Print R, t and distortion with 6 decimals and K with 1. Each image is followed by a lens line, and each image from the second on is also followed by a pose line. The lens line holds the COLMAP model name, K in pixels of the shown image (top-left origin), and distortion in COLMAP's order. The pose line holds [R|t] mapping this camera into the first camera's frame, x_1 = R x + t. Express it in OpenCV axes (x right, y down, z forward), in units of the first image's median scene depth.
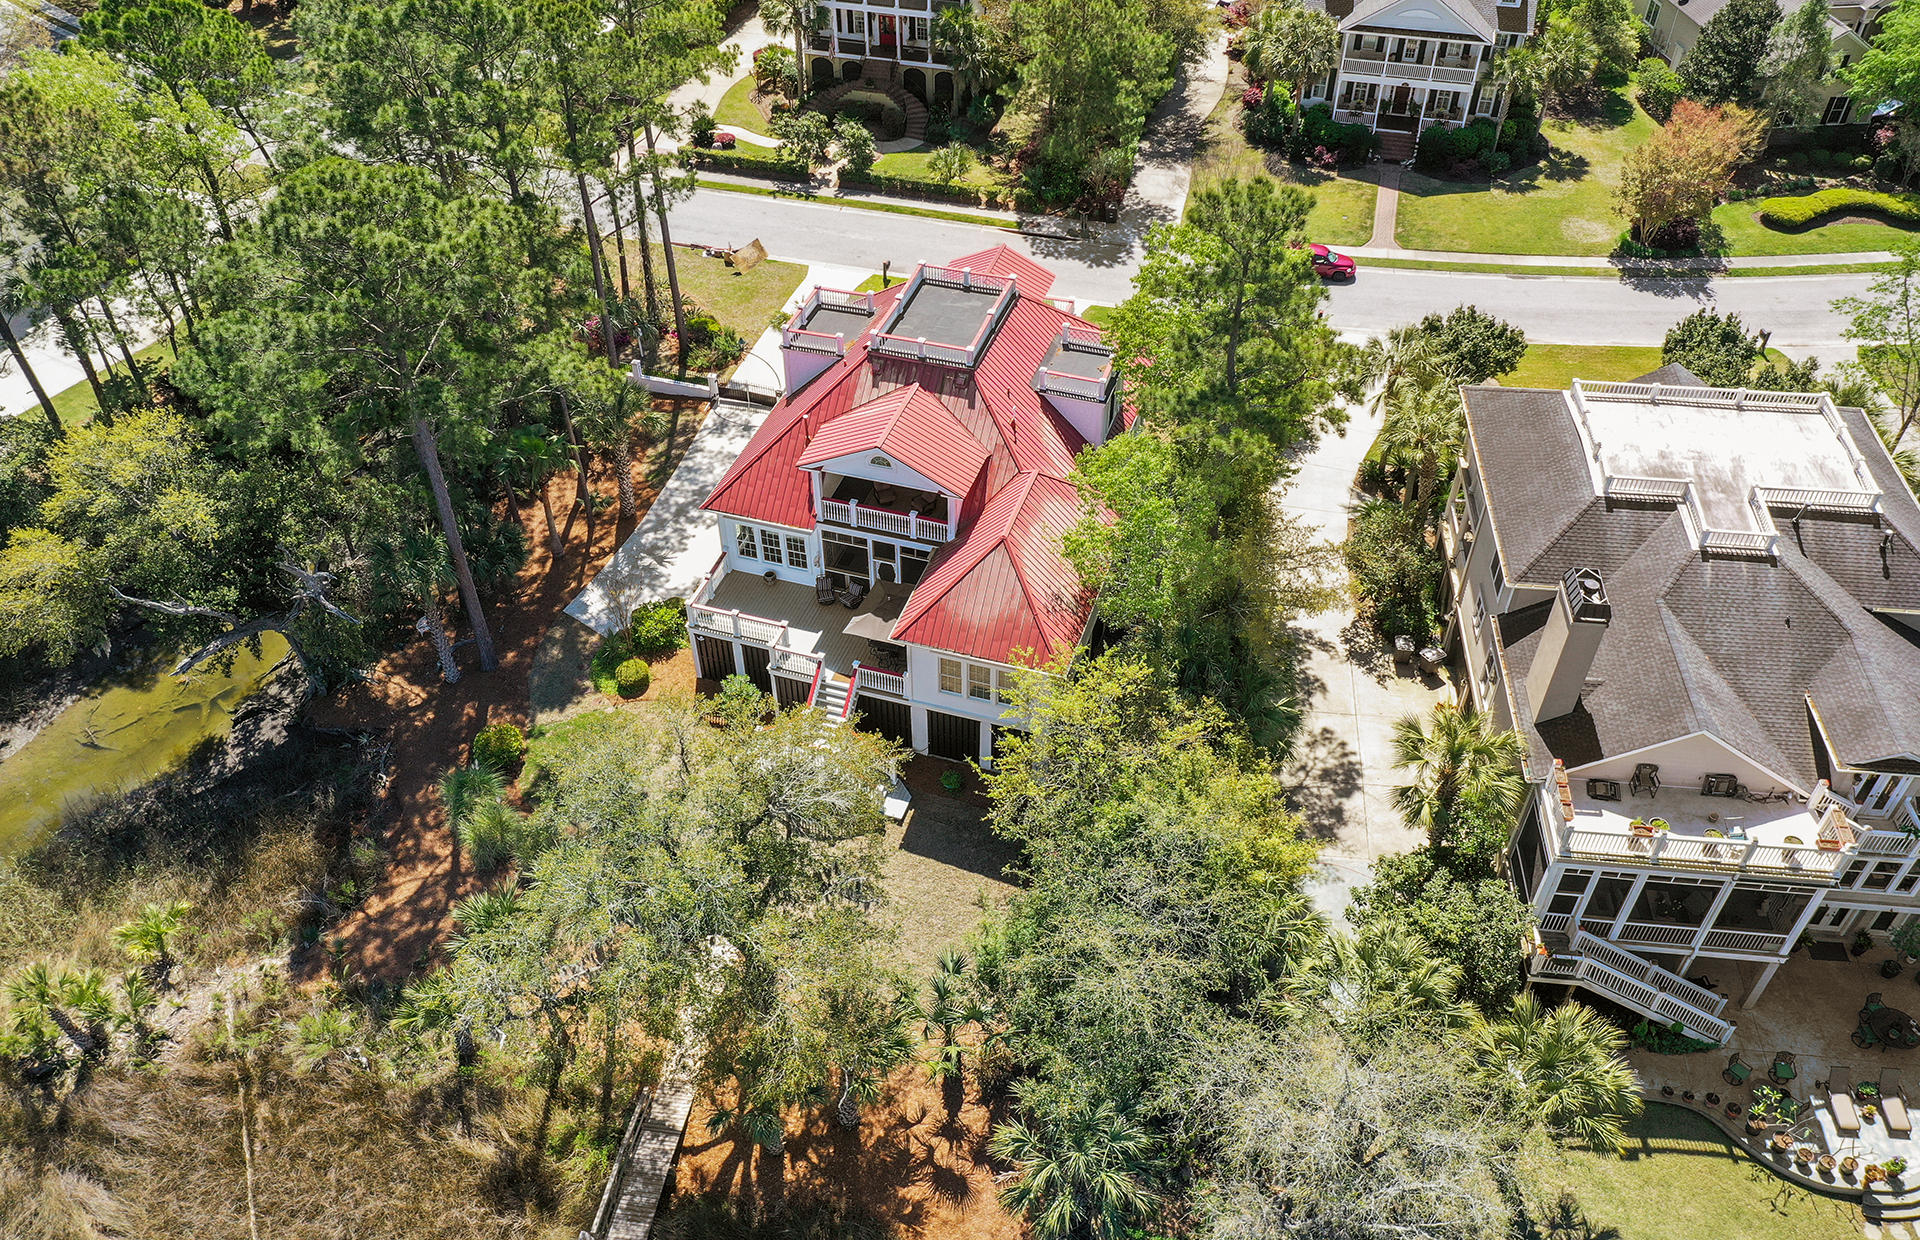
lens RADIAL K [[1529.3, 0, 960.0], [0, 1529.3, 620.0], [0, 0, 1]] dist [-0.029528, -0.002587]
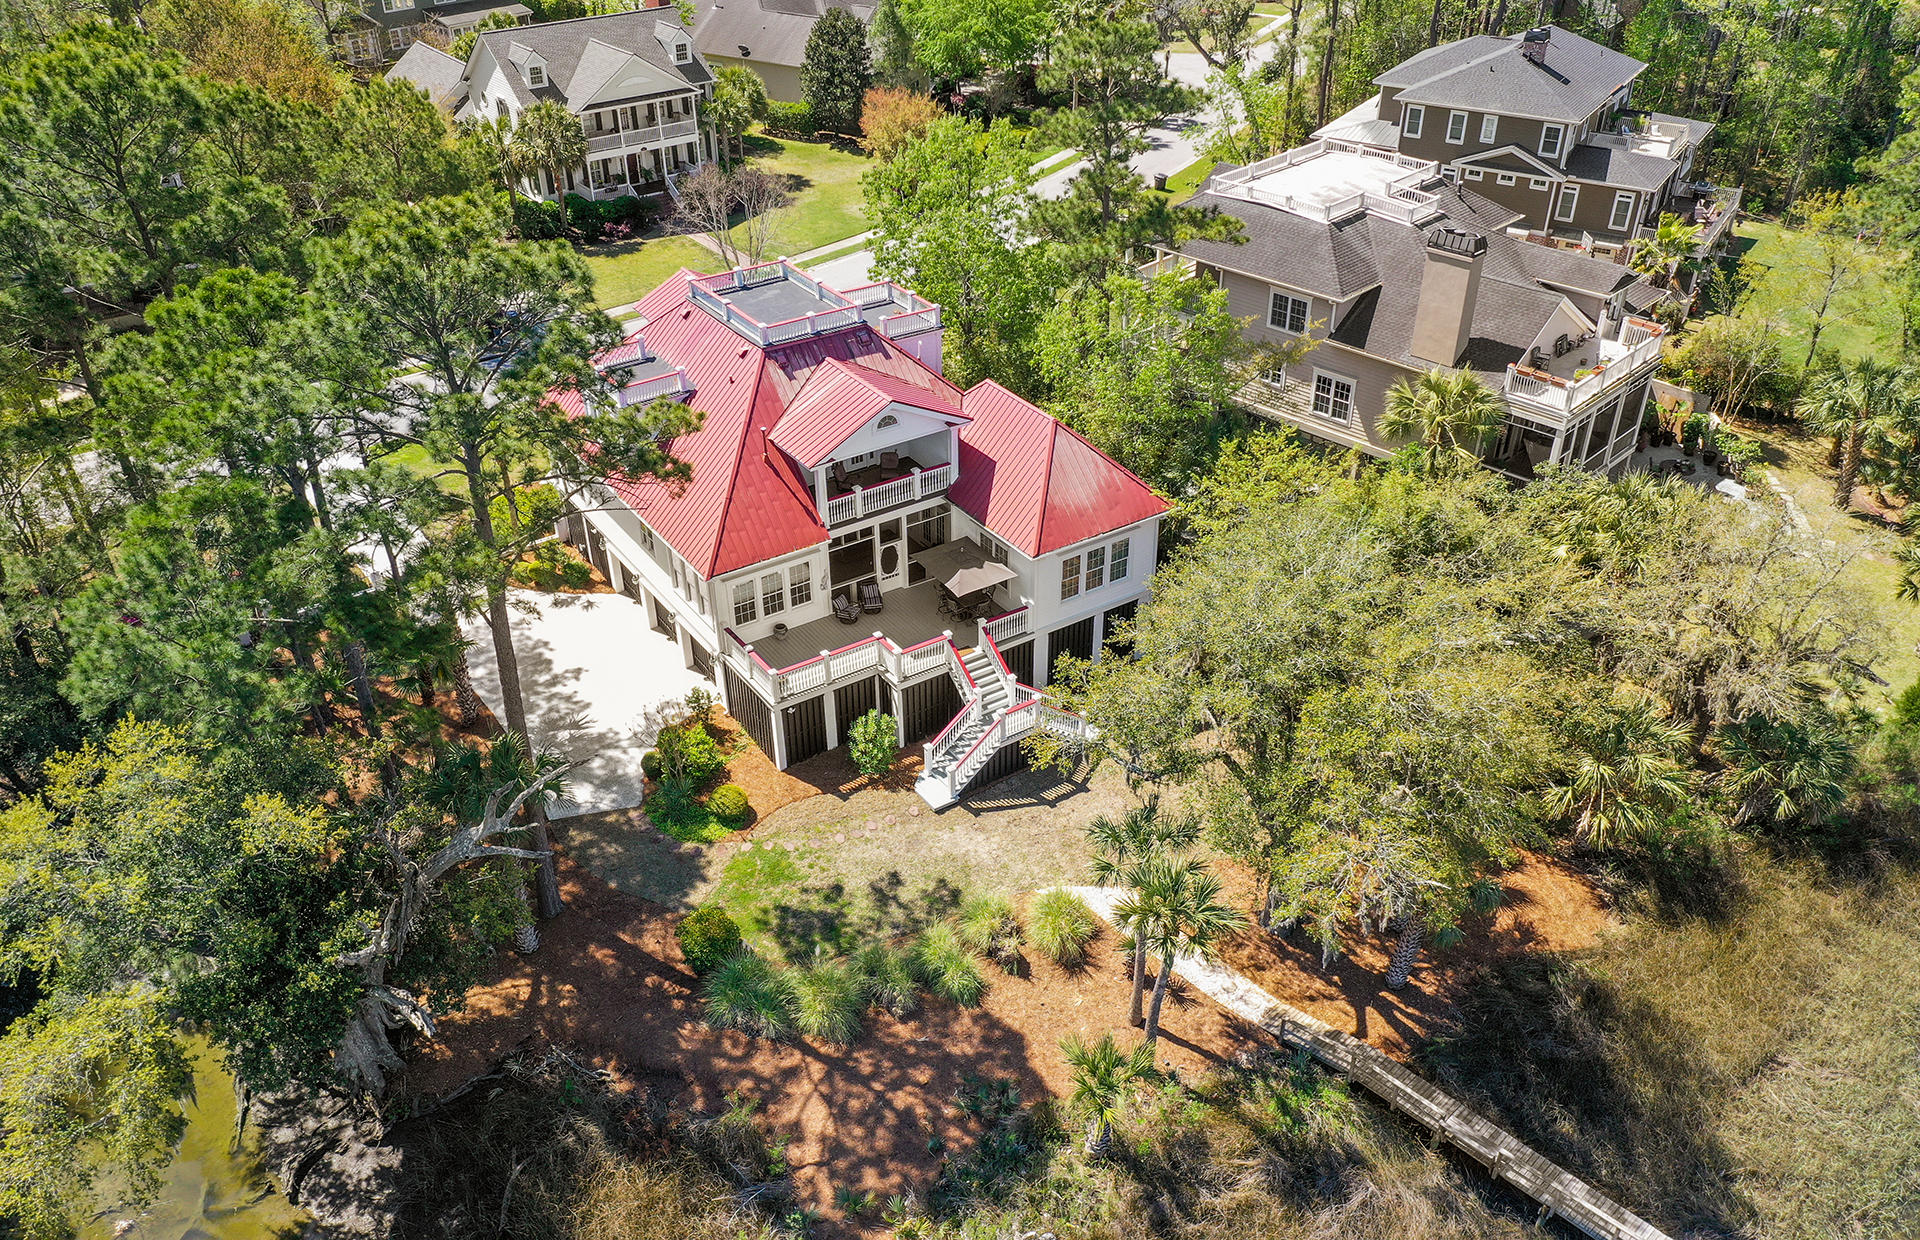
lens RADIAL K [[1552.9, 0, 960.0], [0, 1552.9, 620.0], [0, 0, 1]] dist [-0.001033, -0.000095]
pose [[0.619807, -0.418885, 0.663607, -0.664834], [0.525474, 0.849592, 0.045493, -0.020626], [-0.582852, 0.320512, 0.746697, 0.301099]]
